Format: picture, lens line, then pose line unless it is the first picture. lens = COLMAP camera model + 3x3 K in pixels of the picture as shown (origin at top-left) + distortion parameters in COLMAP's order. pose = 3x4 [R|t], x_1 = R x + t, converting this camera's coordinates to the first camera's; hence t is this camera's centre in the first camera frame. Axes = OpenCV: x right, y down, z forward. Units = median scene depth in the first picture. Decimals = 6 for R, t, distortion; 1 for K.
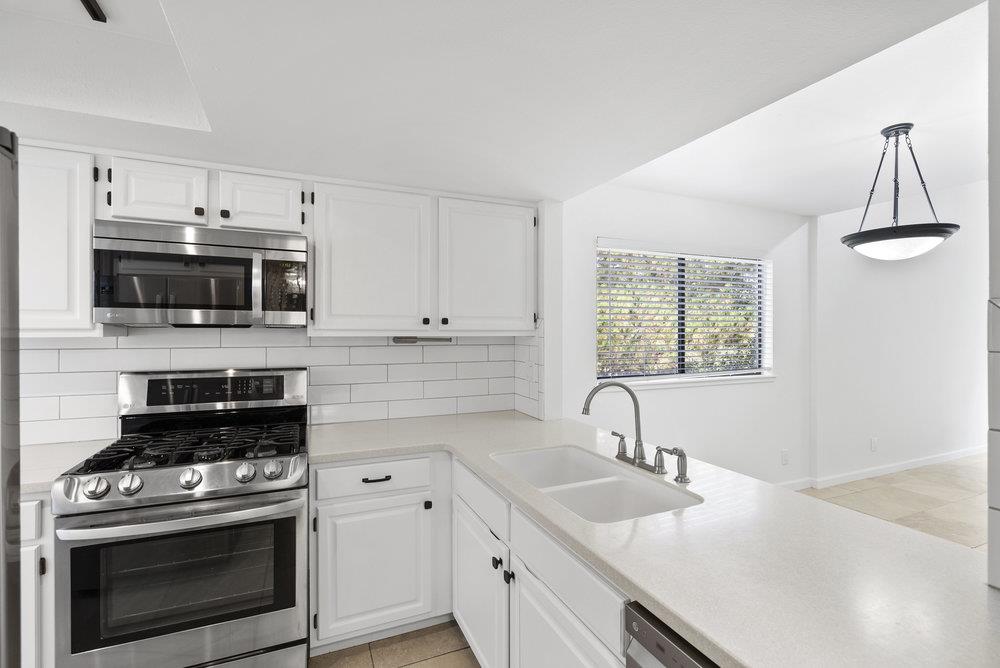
lens RADIAL K [[456.7, 0, 500.0], [0, 456.7, 334.0], [0, 0, 1]] dist [-0.002701, -0.000535]
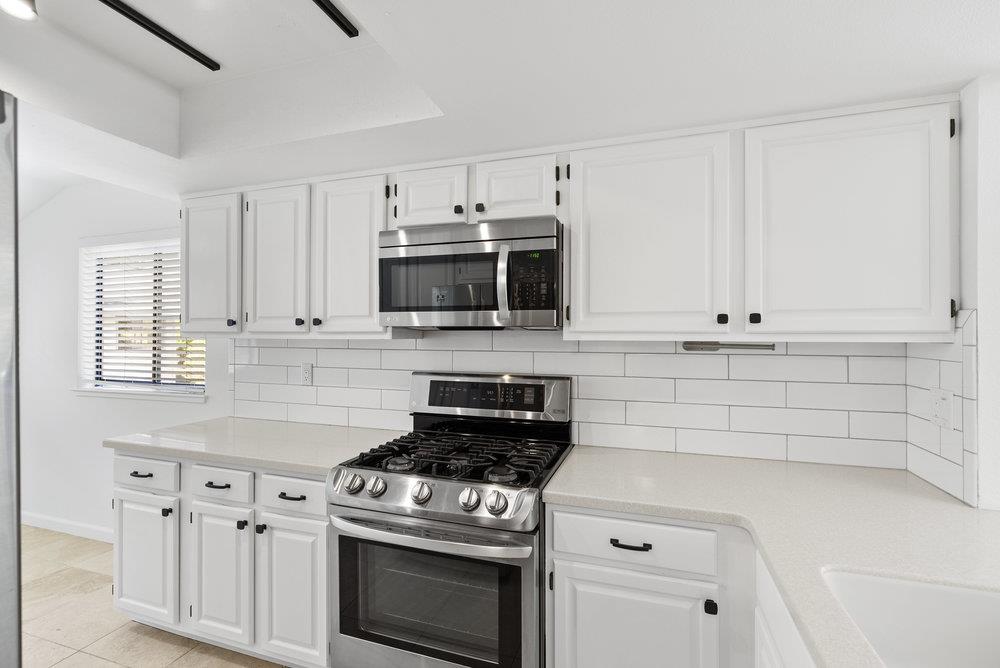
lens RADIAL K [[456.7, 0, 500.0], [0, 456.7, 334.0], [0, 0, 1]] dist [-0.002701, -0.000535]
pose [[0.745039, -0.001529, -0.667019, 0.044991], [-0.003829, 0.999971, -0.006570, -0.000257], [0.667010, 0.007449, 0.745011, 0.313441]]
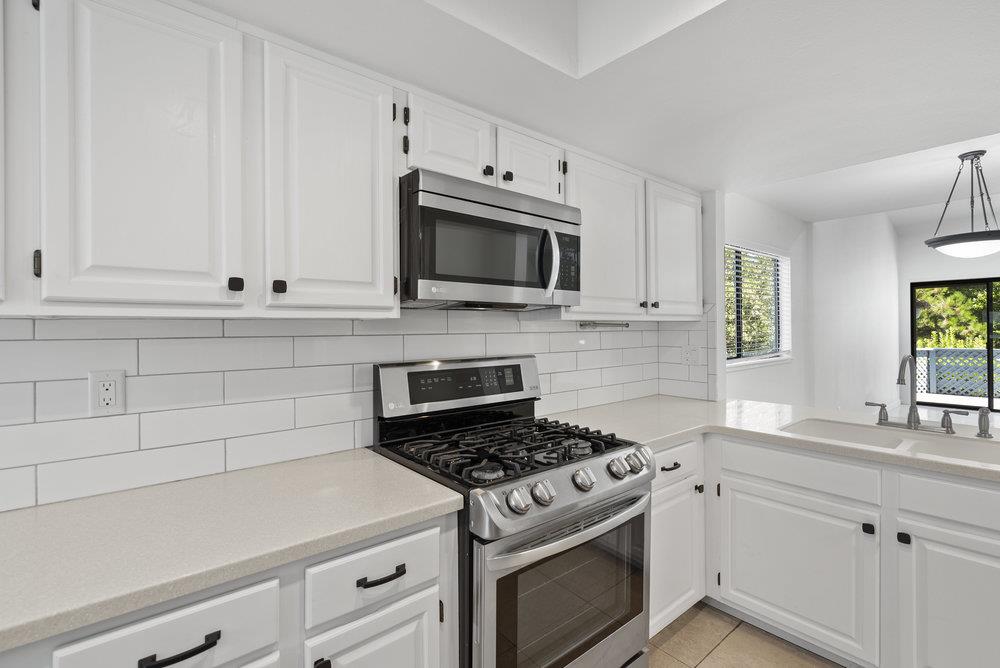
lens RADIAL K [[460.4, 0, 497.6], [0, 460.4, 326.1], [0, 0, 1]] dist [-0.000211, 0.000112]
pose [[0.958532, -0.008975, 0.284844, -0.821985], [0.011823, 0.999896, -0.008279, 0.024883], [-0.284740, 0.011304, 0.958538, 0.161065]]
